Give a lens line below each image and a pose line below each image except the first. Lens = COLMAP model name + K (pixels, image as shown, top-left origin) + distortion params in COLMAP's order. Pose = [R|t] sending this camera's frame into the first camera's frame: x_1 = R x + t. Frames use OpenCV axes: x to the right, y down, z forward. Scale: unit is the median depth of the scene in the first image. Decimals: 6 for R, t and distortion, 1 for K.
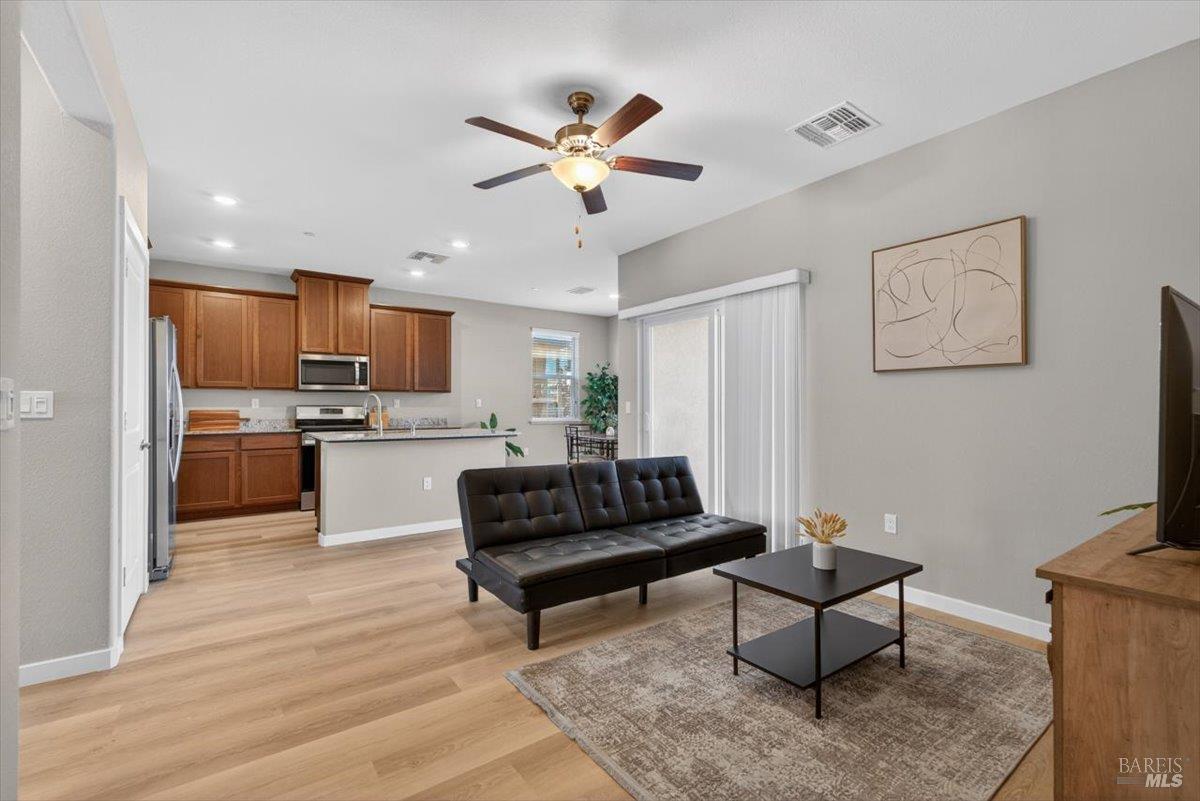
lens RADIAL K [[529.4, 0, 605.1], [0, 529.4, 404.0], [0, 0, 1]] dist [0.001897, -0.000112]
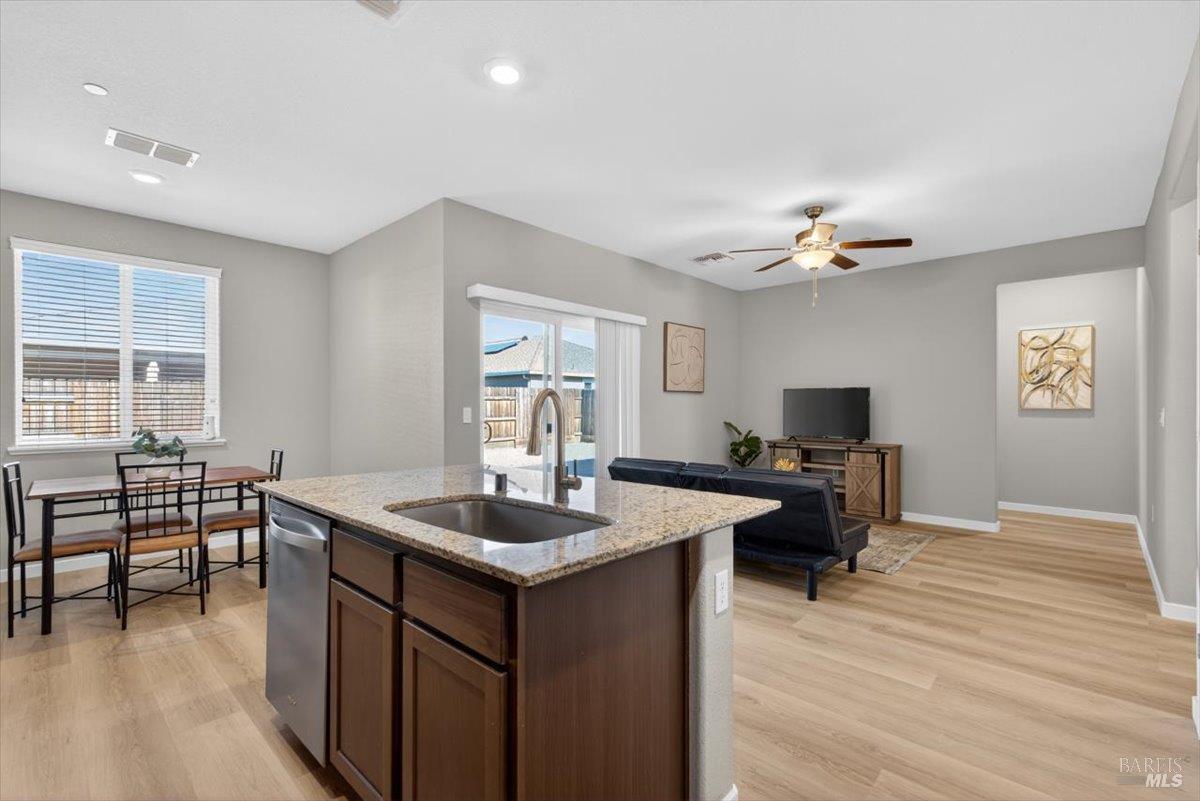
lens RADIAL K [[529.4, 0, 605.1], [0, 529.4, 404.0], [0, 0, 1]] dist [0.001897, -0.000112]
pose [[-0.194401, 0.004830, 0.980910, -0.603720], [-0.002339, 0.999983, -0.005388, -0.004051], [-0.980919, -0.003342, -0.194387, 0.806008]]
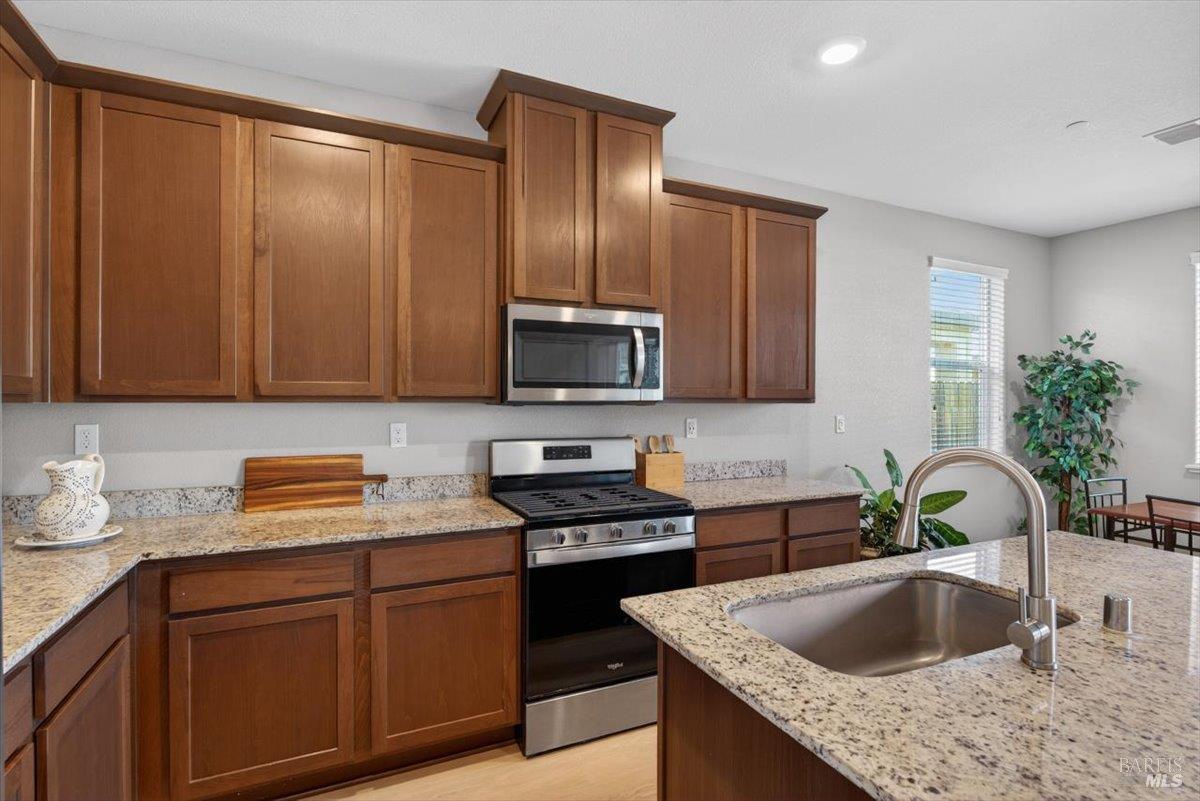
lens RADIAL K [[579.2, 0, 602.7], [0, 579.2, 403.3], [0, 0, 1]] dist [-0.003962, -0.000214]
pose [[0.981249, 0.007772, -0.192587, -0.417054], [-0.005326, 0.999899, 0.013213, -0.030122], [0.192670, -0.011939, 0.981191, 0.591199]]
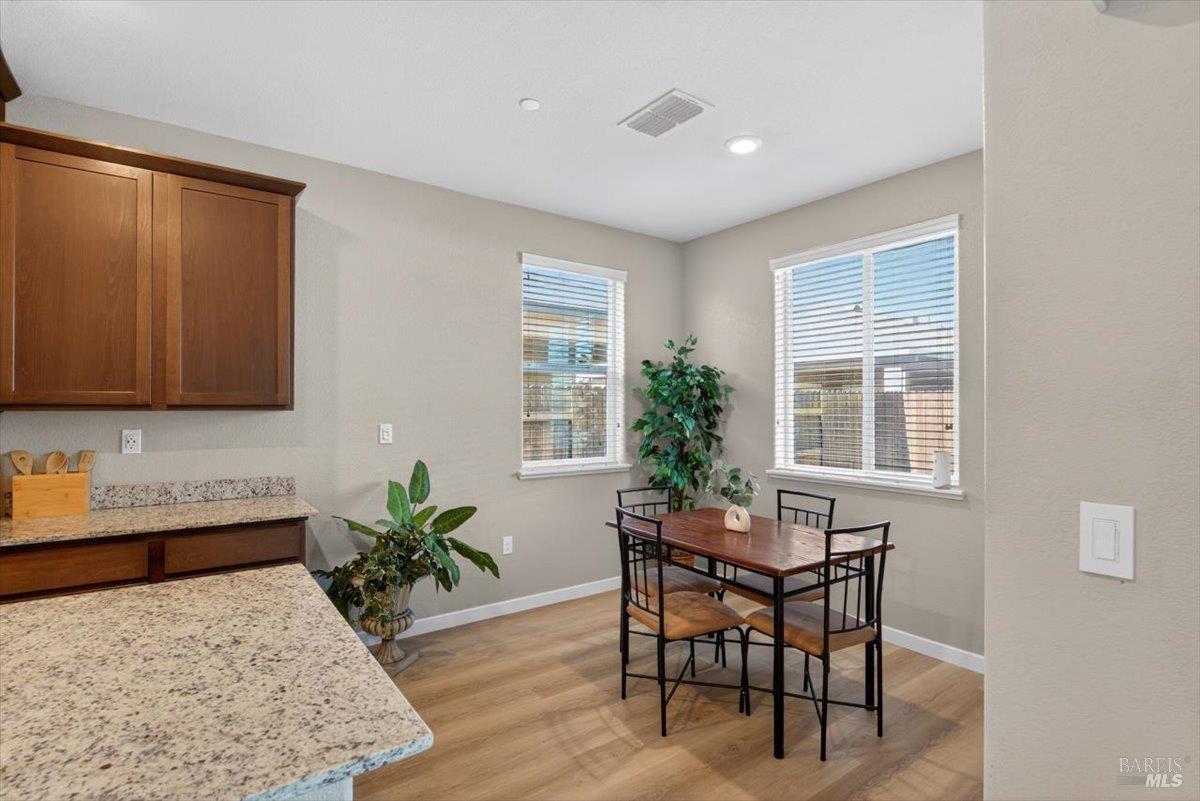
lens RADIAL K [[579.2, 0, 602.7], [0, 579.2, 403.3], [0, 0, 1]] dist [-0.003962, -0.000214]
pose [[0.999994, 0.001223, -0.003255, -0.092606], [-0.001235, 0.999993, -0.003607, -0.028185], [0.003251, 0.003611, 0.999988, 0.694175]]
